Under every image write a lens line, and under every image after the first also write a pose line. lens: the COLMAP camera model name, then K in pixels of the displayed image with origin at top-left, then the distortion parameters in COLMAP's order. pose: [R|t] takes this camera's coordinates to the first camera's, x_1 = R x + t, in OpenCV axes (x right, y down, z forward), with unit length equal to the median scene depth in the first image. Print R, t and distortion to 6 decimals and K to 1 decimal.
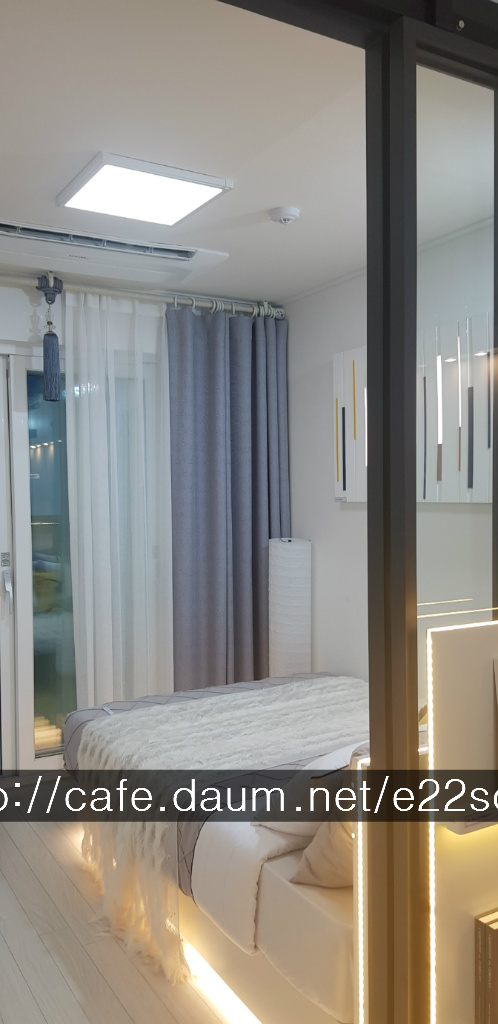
lens RADIAL K [[803.1, 0, 248.9], [0, 803.1, 526.9], [0, 0, 1]] dist [0.100287, -0.187479]
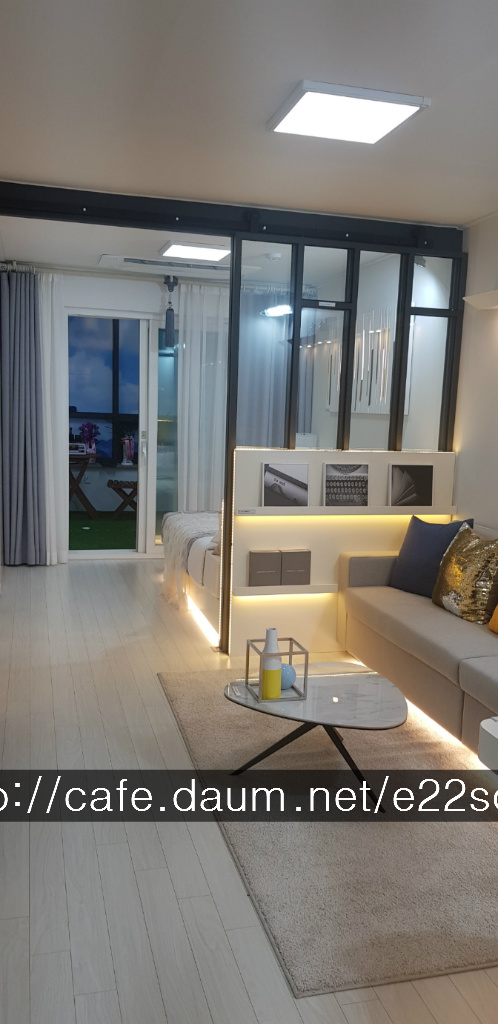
lens RADIAL K [[803.1, 0, 248.9], [0, 803.1, 526.9], [0, 0, 1]] dist [0.100287, -0.187479]
pose [[0.964802, 0.081812, -0.249926, 0.406488], [-0.053546, 0.991583, 0.117883, 0.020319], [0.257467, -0.100351, 0.961062, -0.718852]]
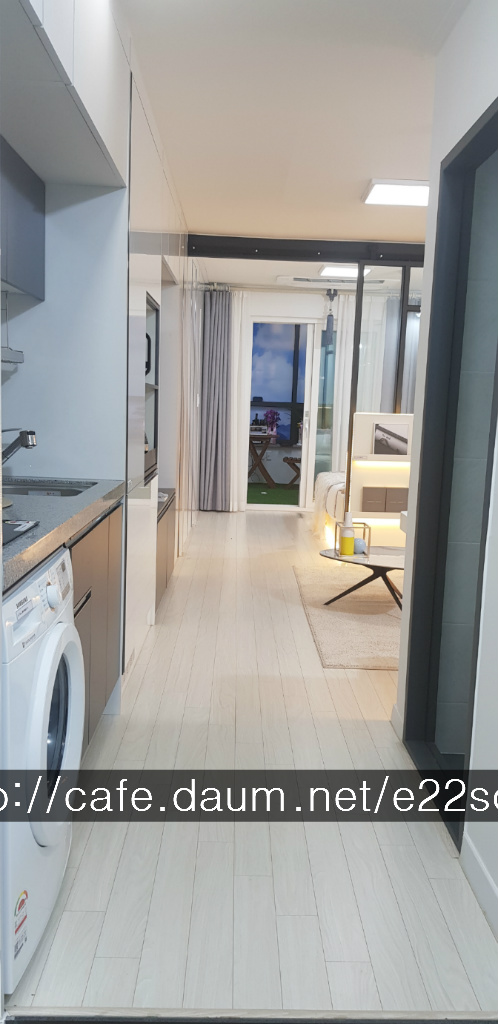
lens RADIAL K [[803.1, 0, 248.9], [0, 803.1, 526.9], [0, 0, 1]] dist [0.100287, -0.187479]
pose [[0.872556, 0.115044, -0.474775, 0.703706], [-0.061771, 0.990057, 0.126379, 0.081696], [0.484593, -0.080946, 0.870986, -1.146593]]
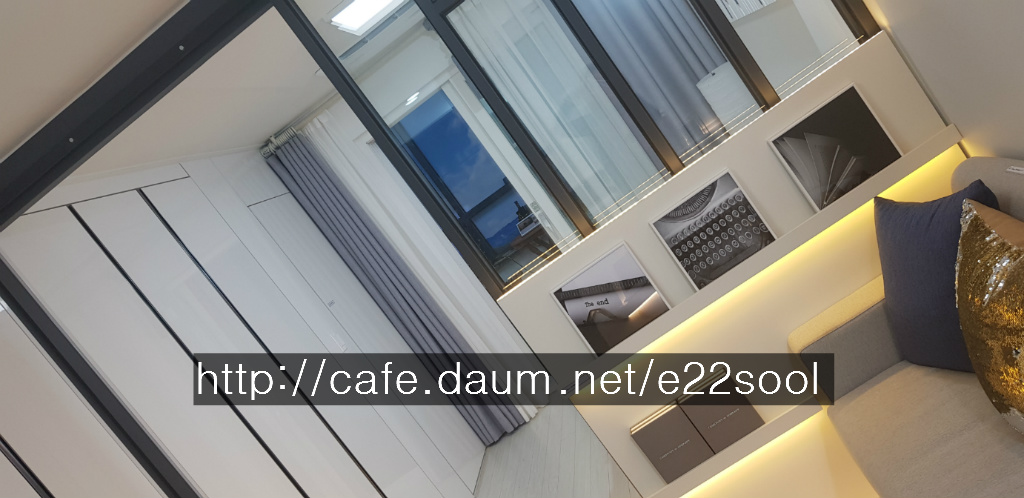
lens RADIAL K [[803.1, 0, 523.9], [0, 803.1, 272.0], [0, 0, 1]] dist [0.100287, -0.187479]
pose [[0.667227, -0.373140, -0.644651, 0.530375], [0.564346, 0.818100, 0.110573, -0.031432], [0.486130, -0.437583, 0.756438, -0.077172]]
